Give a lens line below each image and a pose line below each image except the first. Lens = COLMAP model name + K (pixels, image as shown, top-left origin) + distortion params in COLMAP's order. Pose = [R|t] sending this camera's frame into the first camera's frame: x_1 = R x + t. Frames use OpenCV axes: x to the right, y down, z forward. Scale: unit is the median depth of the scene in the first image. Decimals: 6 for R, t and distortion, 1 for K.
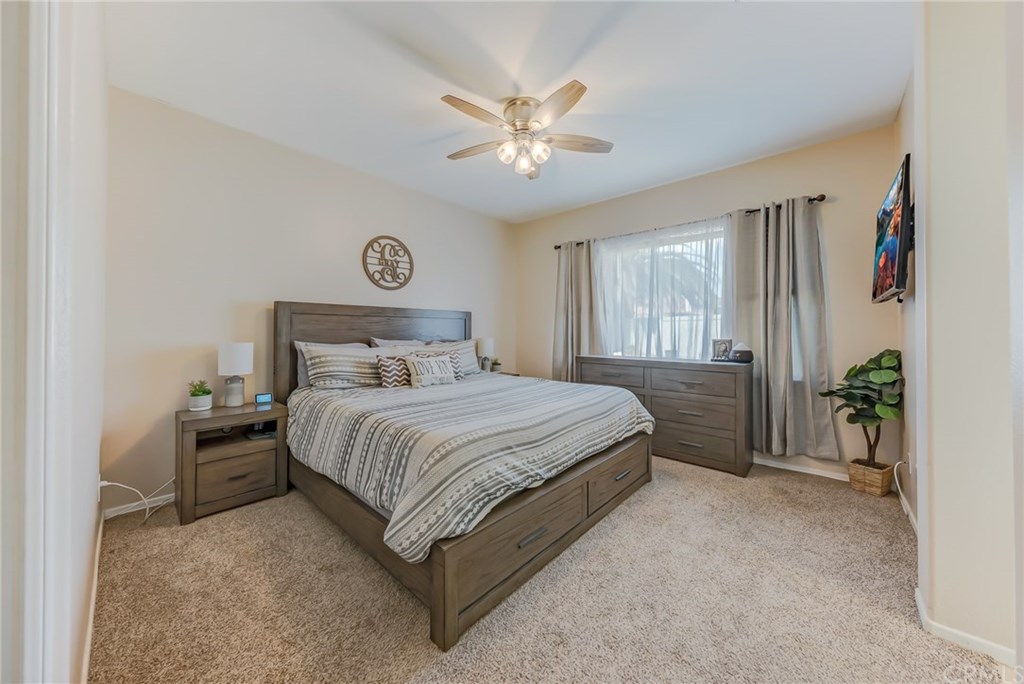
lens RADIAL K [[349.9, 0, 513.6], [0, 349.9, 330.8], [0, 0, 1]] dist [-0.001234, 0.000055]
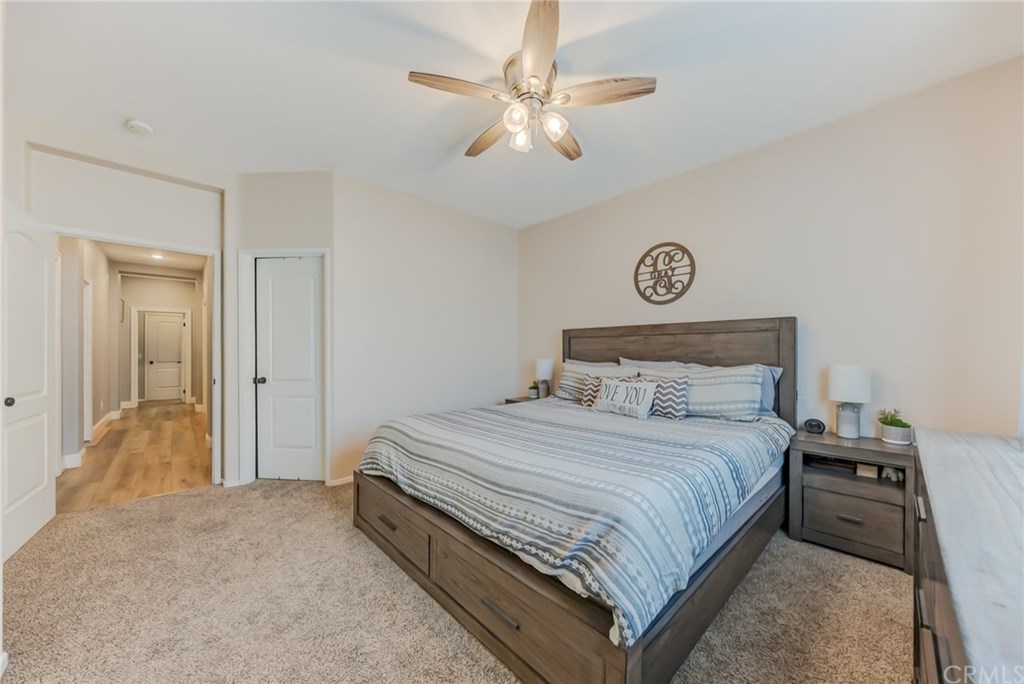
lens RADIAL K [[349.9, 0, 514.0], [0, 349.9, 353.1], [0, 0, 1]] dist [-0.001234, 0.000055]
pose [[-0.065031, 0.004551, -0.997873, 0.564183], [0.006234, 0.999972, 0.004154, 0.001249], [0.997864, -0.005950, -0.065057, 0.696607]]
